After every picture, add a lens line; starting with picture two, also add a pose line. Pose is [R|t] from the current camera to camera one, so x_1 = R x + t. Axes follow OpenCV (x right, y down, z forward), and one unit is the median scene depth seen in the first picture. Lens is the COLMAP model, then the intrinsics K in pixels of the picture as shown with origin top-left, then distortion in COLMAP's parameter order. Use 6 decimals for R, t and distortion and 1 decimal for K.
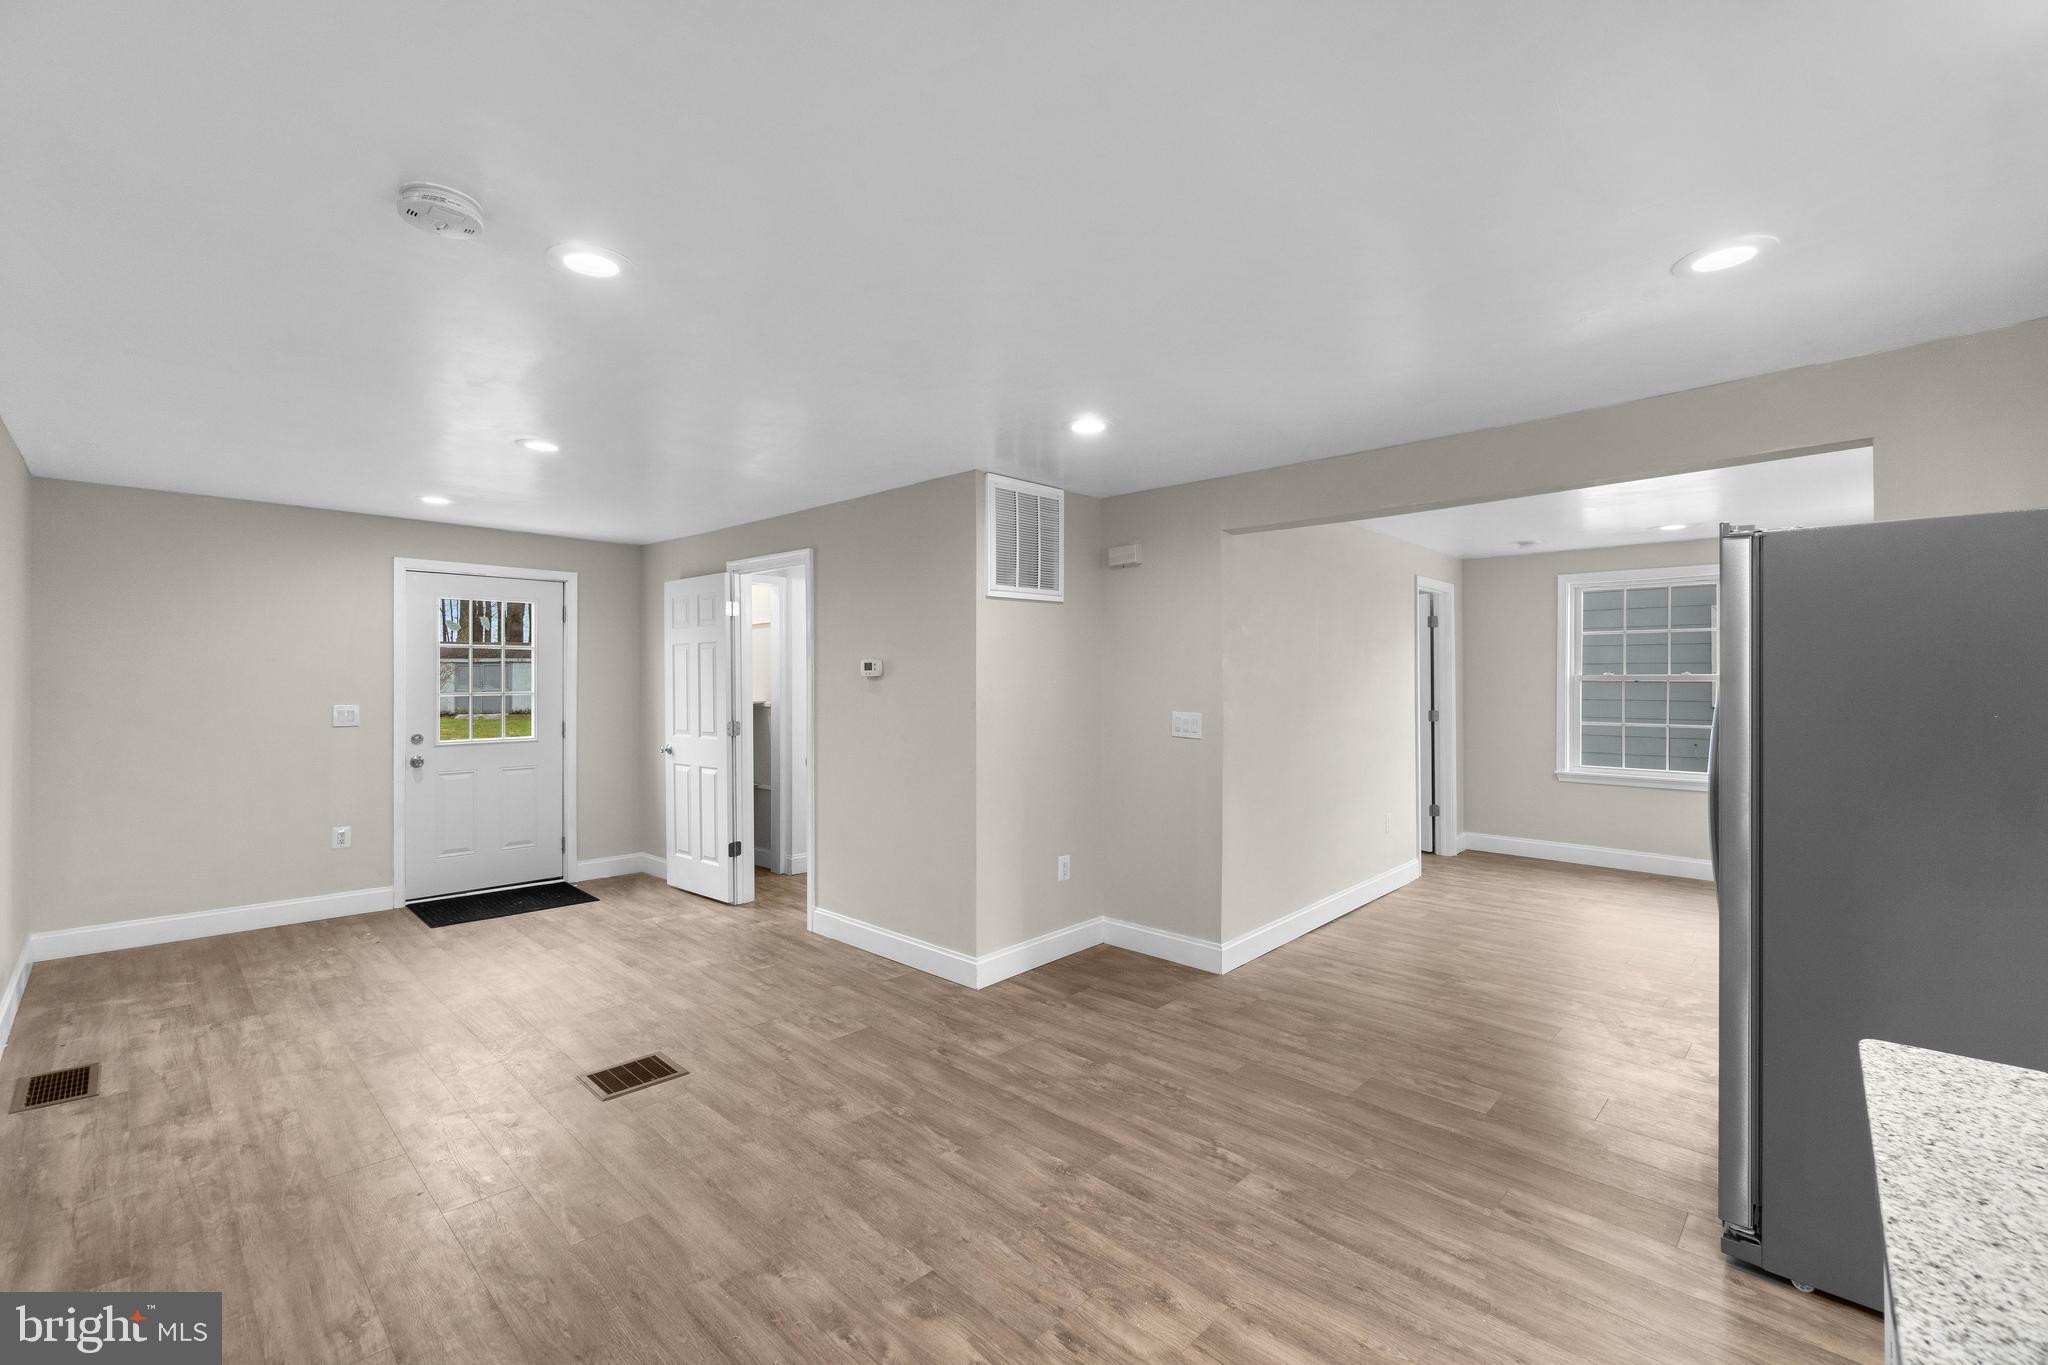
lens RADIAL K [[888.6, 0, 1021.4], [0, 888.6, 671.6], [0, 0, 1]] dist [-0.007716, 0.001967]
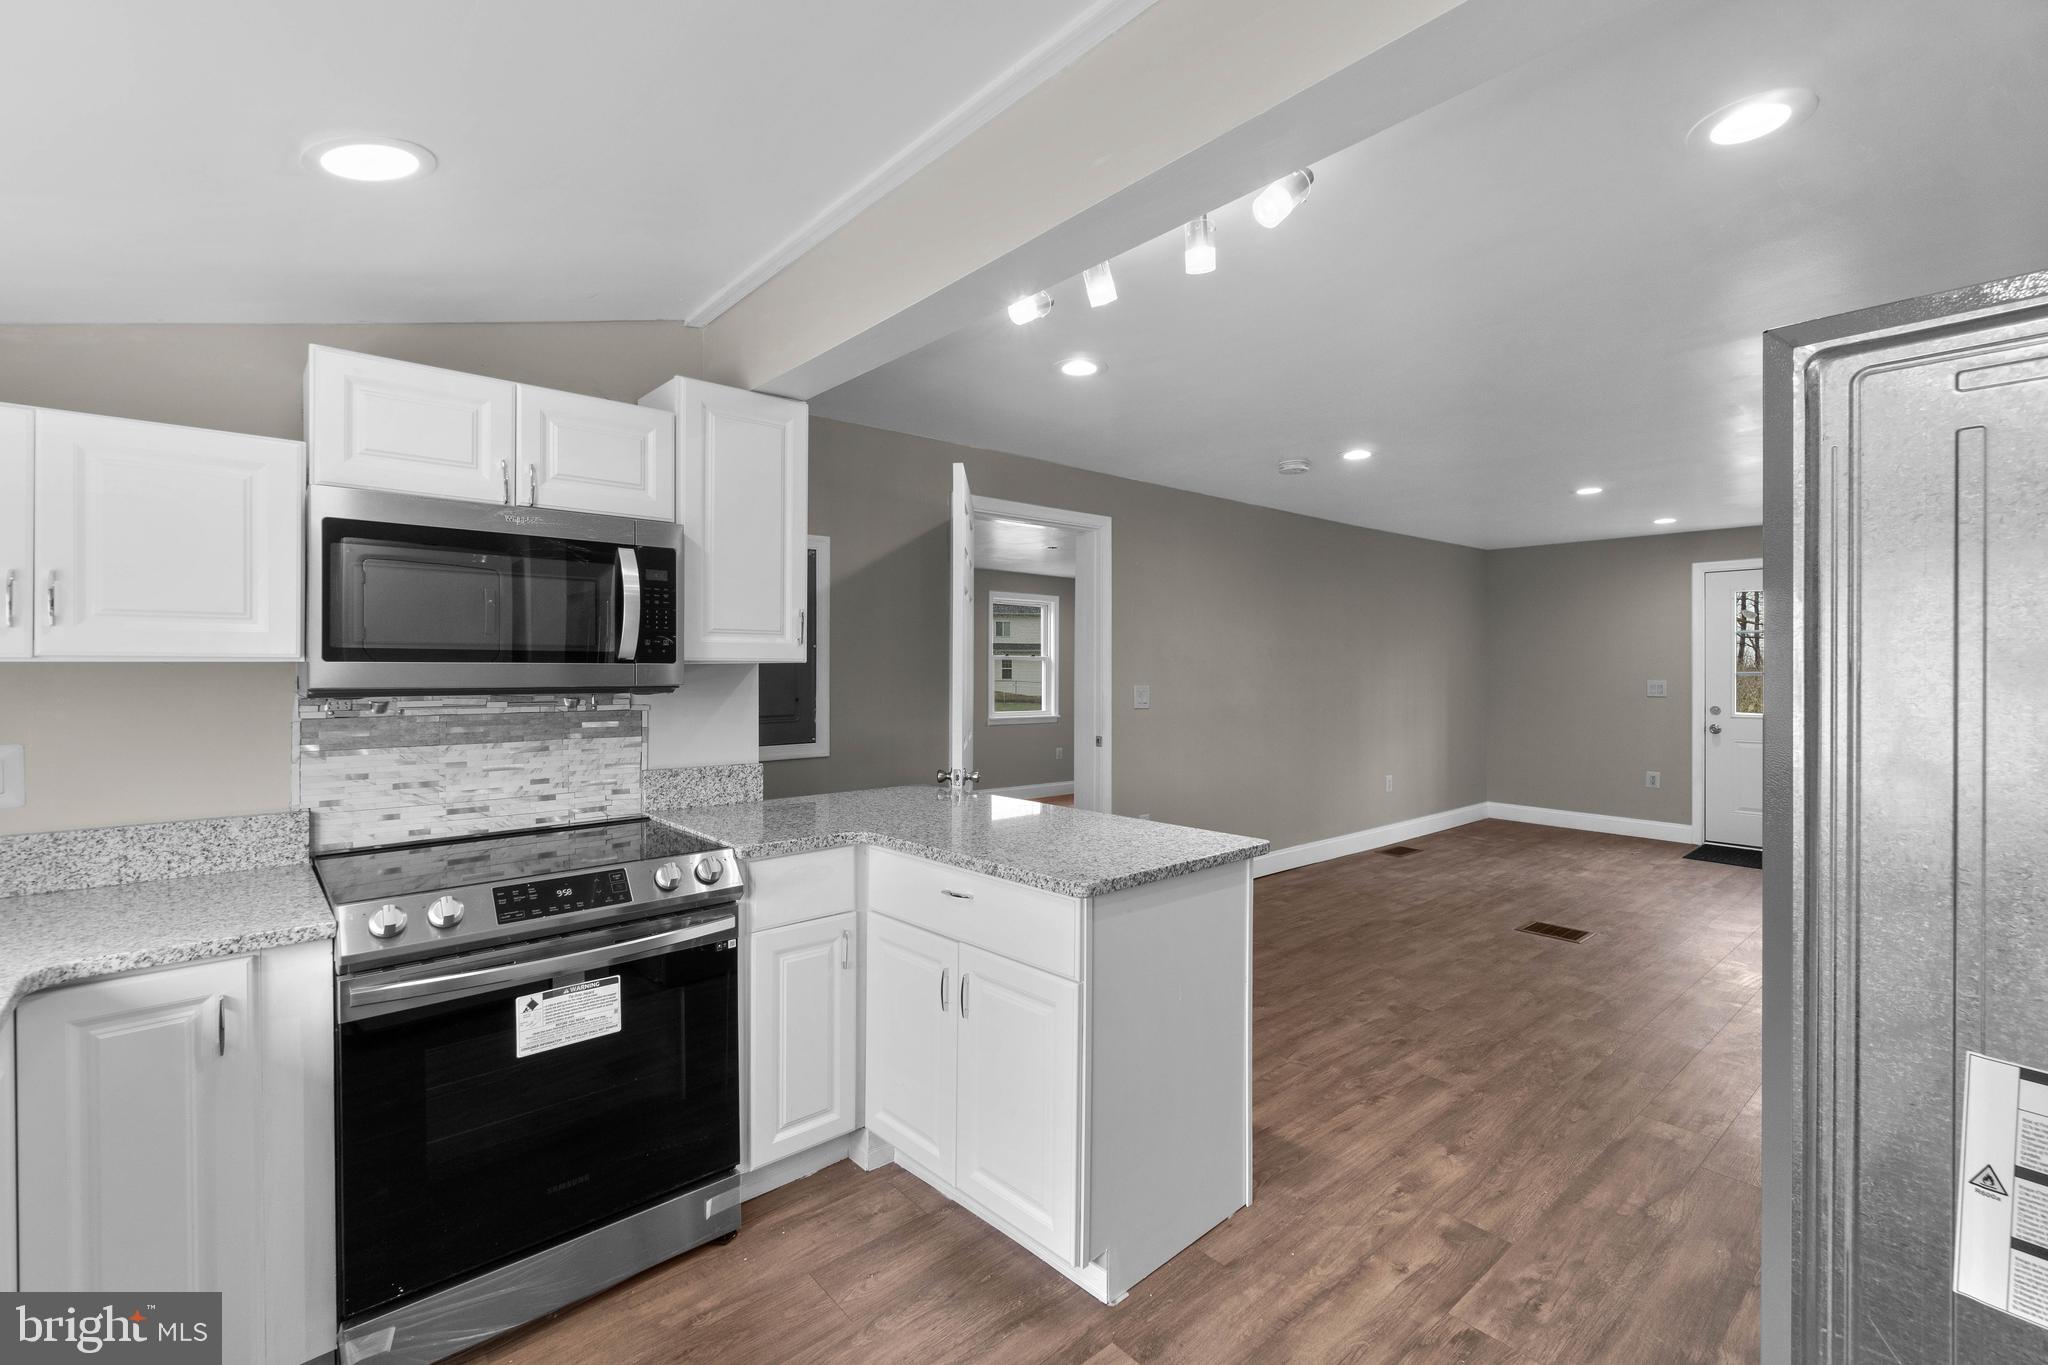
lens RADIAL K [[888.6, 0, 997.4], [0, 888.6, 673.3], [0, 0, 1]] dist [-0.007716, 0.001967]
pose [[-0.111191, 0.002731, -0.993795, 1.104604], [0.004116, 0.999989, 0.002287, 0.031937], [0.993791, -0.003837, -0.111201, 0.266426]]
